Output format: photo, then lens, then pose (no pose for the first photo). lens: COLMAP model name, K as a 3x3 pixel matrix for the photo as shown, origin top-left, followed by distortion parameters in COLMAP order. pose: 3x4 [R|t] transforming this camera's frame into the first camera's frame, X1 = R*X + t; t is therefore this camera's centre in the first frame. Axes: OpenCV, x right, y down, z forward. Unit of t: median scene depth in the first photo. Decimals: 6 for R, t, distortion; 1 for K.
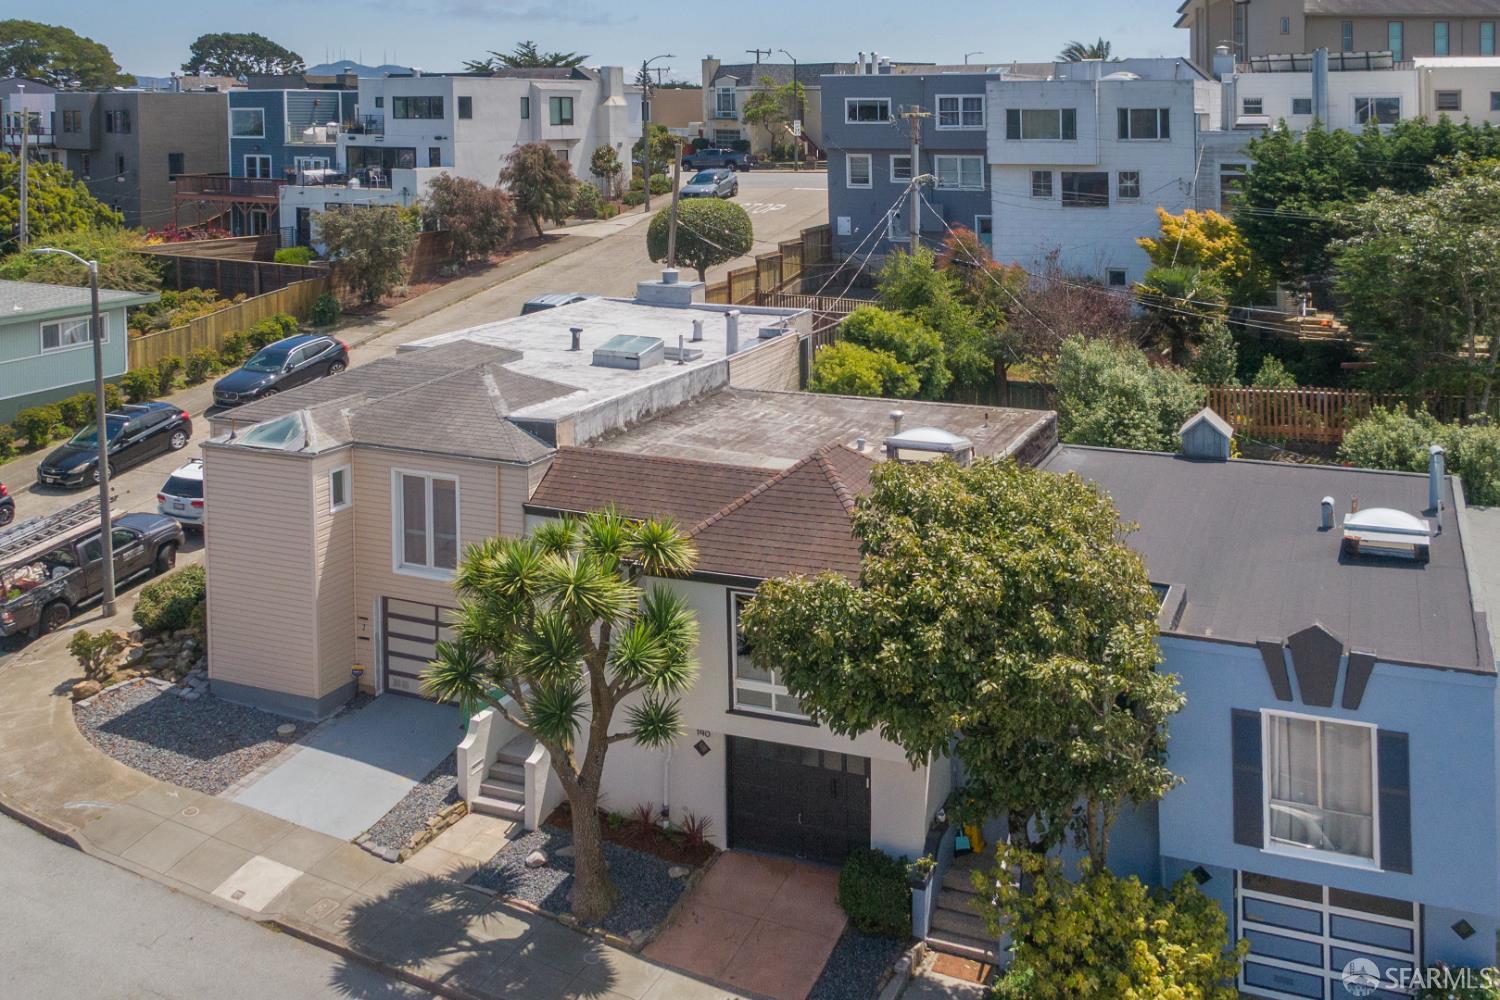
lens RADIAL K [[1102.1, 0, 749.7], [0, 1102.1, 445.2], [0, 0, 1]] dist [0.008683, -0.003273]
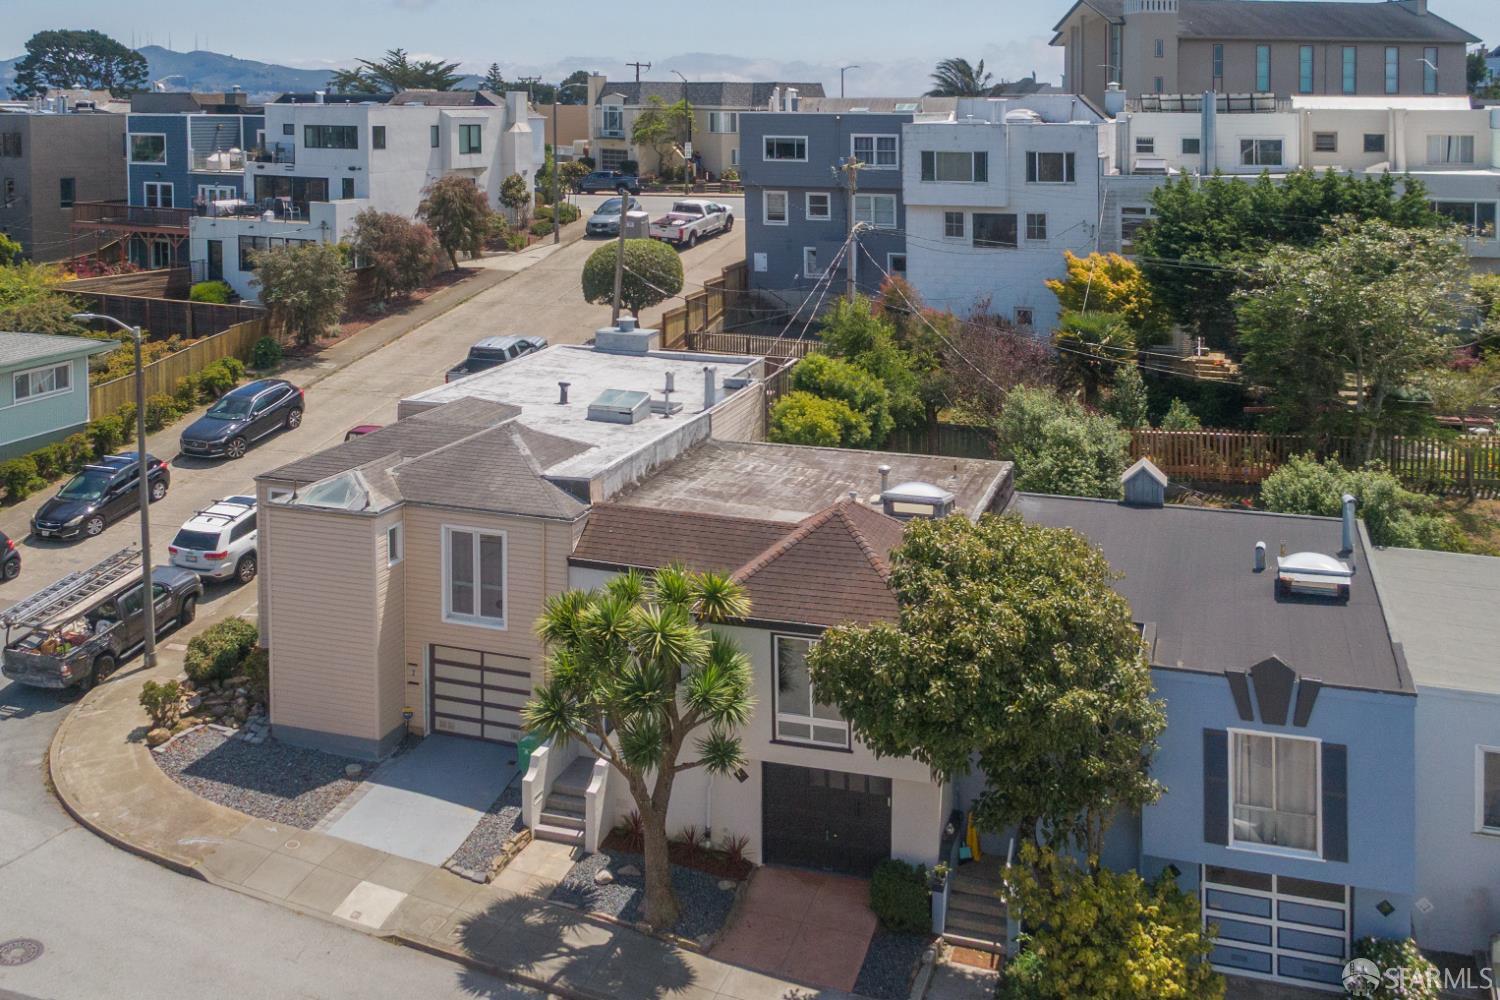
lens RADIAL K [[1122.7, 0, 750.0], [0, 1122.7, 500.0], [0, 0, 1]] dist [0.007728, 0.000817]
pose [[0.995603, -0.004484, 0.093565, -0.119304], [0.002625, 0.999797, 0.019985, -0.023041], [-0.093635, -0.019651, 0.995413, -0.109431]]
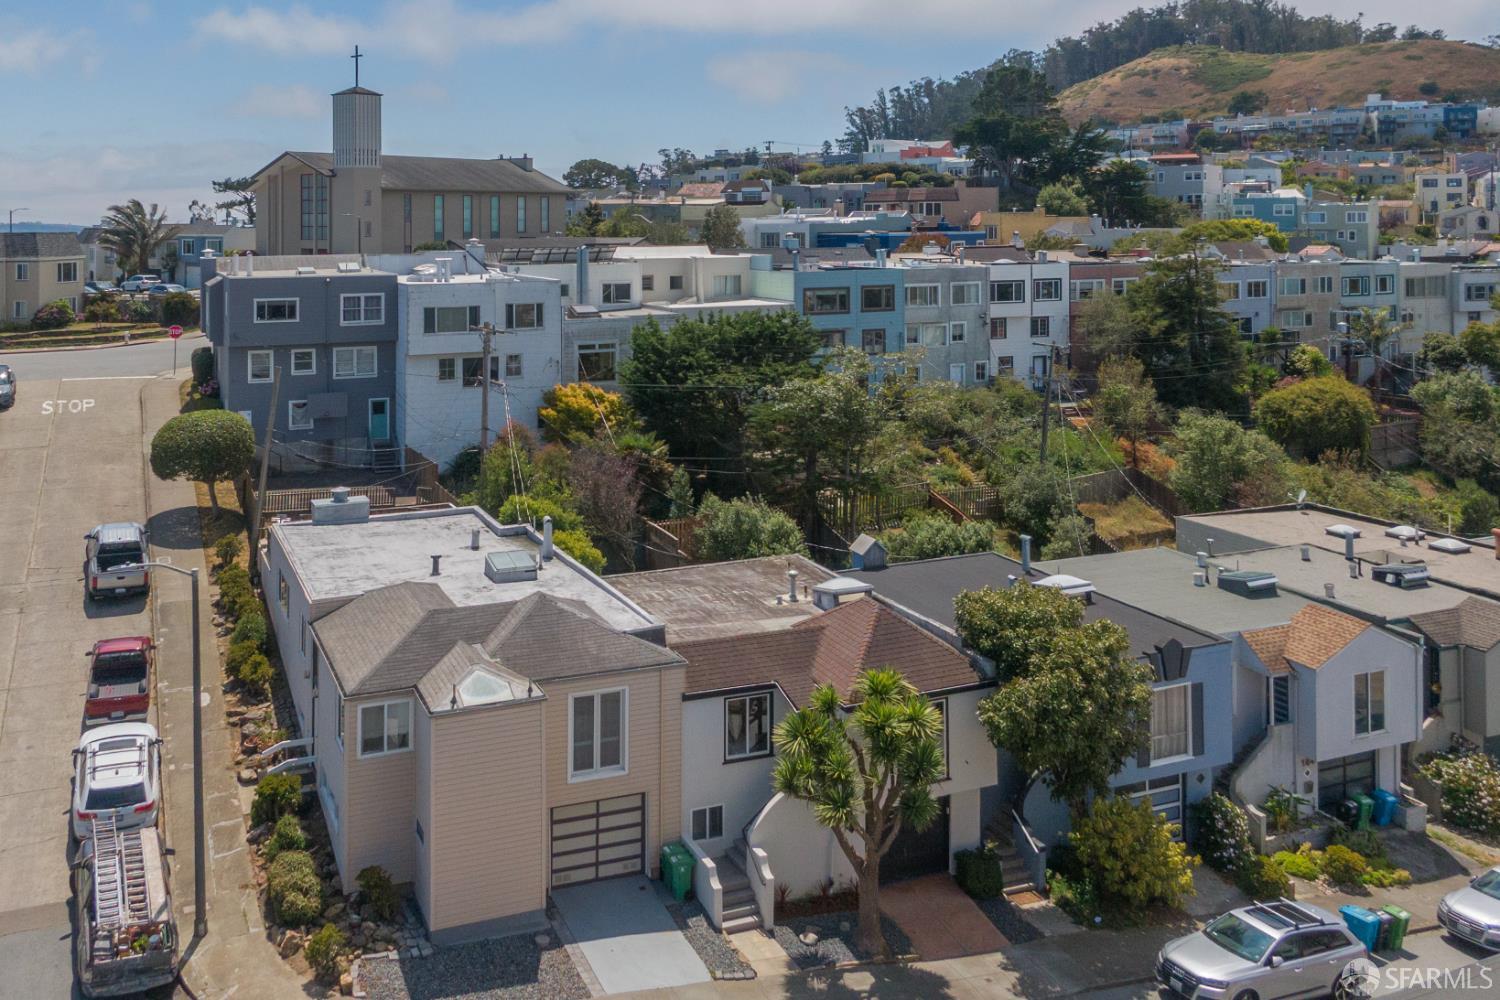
lens RADIAL K [[969.1, 0, 752.8], [0, 969.1, 578.6], [0, 0, 1]] dist [-0.000104, 0.000299]
pose [[0.790694, -0.183909, 0.583936, -0.680852], [0.187054, 0.980774, 0.055607, -0.109768], [-0.582936, 0.065260, 0.809893, 0.038464]]
